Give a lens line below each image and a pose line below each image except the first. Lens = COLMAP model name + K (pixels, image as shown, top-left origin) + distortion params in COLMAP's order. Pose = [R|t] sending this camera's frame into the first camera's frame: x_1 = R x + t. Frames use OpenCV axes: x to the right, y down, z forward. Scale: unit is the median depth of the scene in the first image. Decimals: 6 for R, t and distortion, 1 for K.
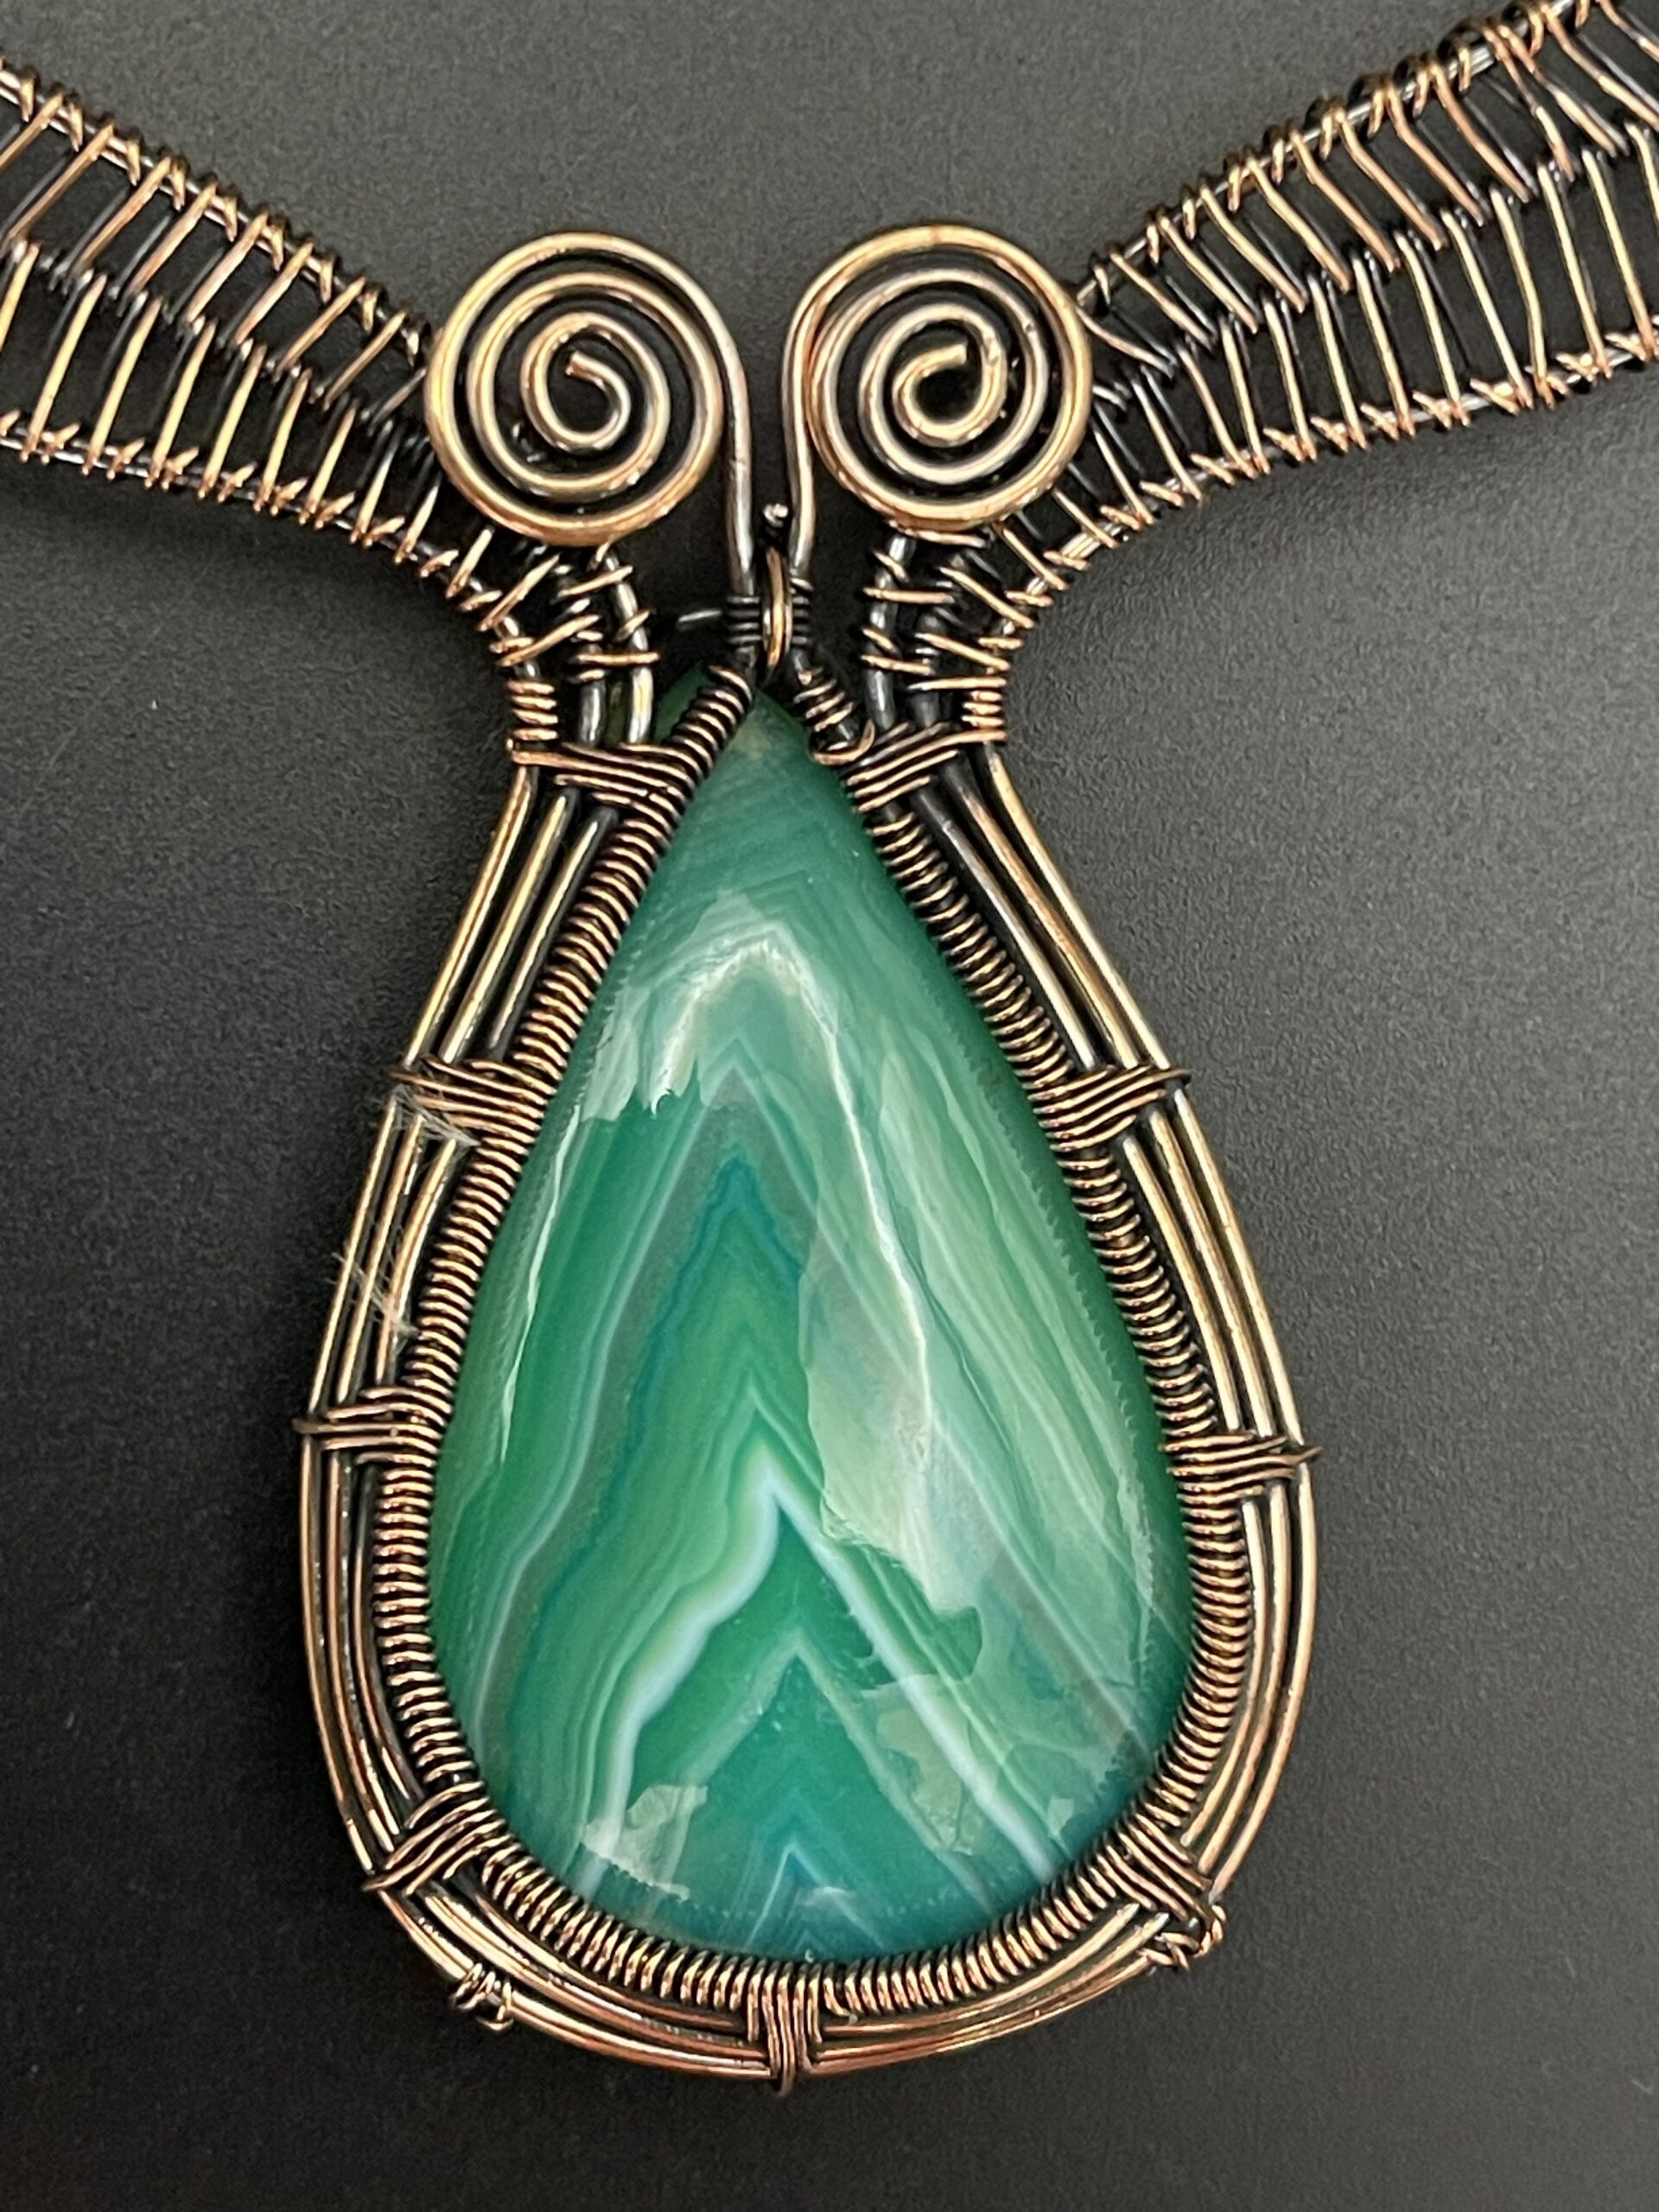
lens RADIAL K [[4517.1, 0, 822.0], [0, 4517.1, 1124.7], [0, 0, 1]] dist [0.114031, 0.000000]
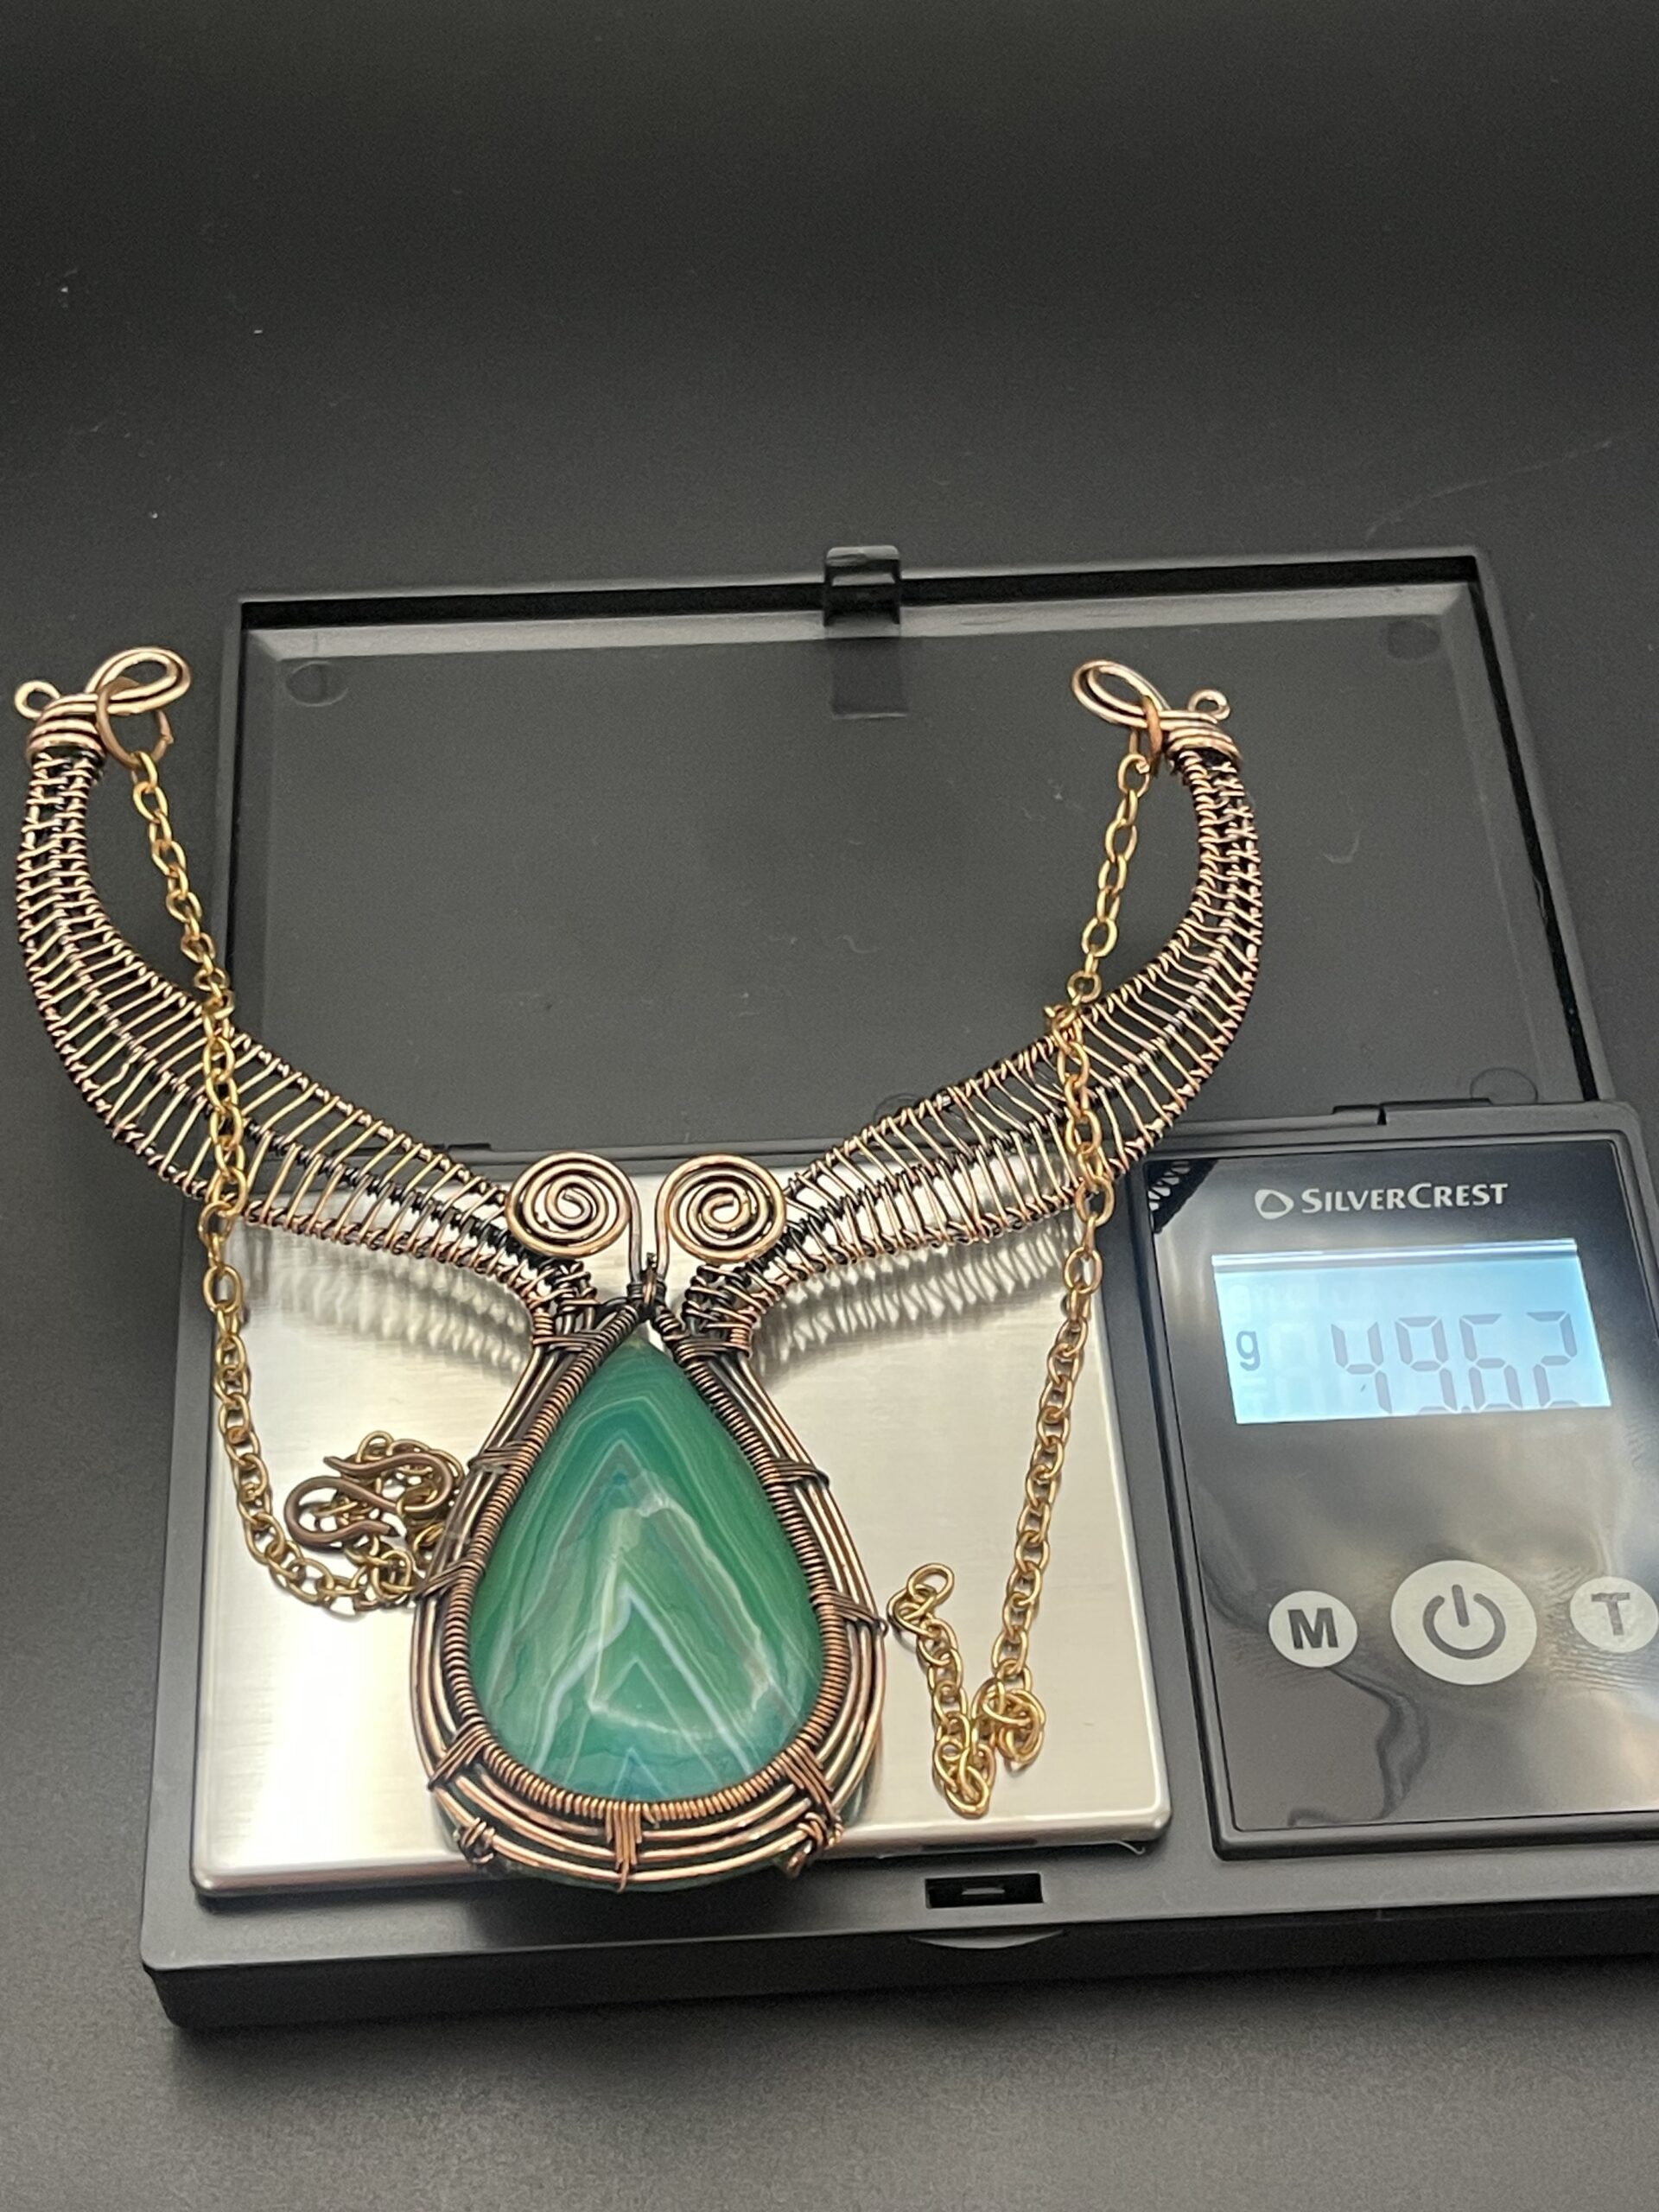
lens RADIAL K [[3917.4, 0, 815.8], [0, 3917.4, 1109.2], [0, 0, 1]] dist [0.225213, 0.000000]
pose [[0.999820, 0.004940, -0.018330, 0.111780], [-0.015378, 0.776910, -0.629424, 1.081849], [0.011131, 0.629592, 0.776846, -0.623318]]
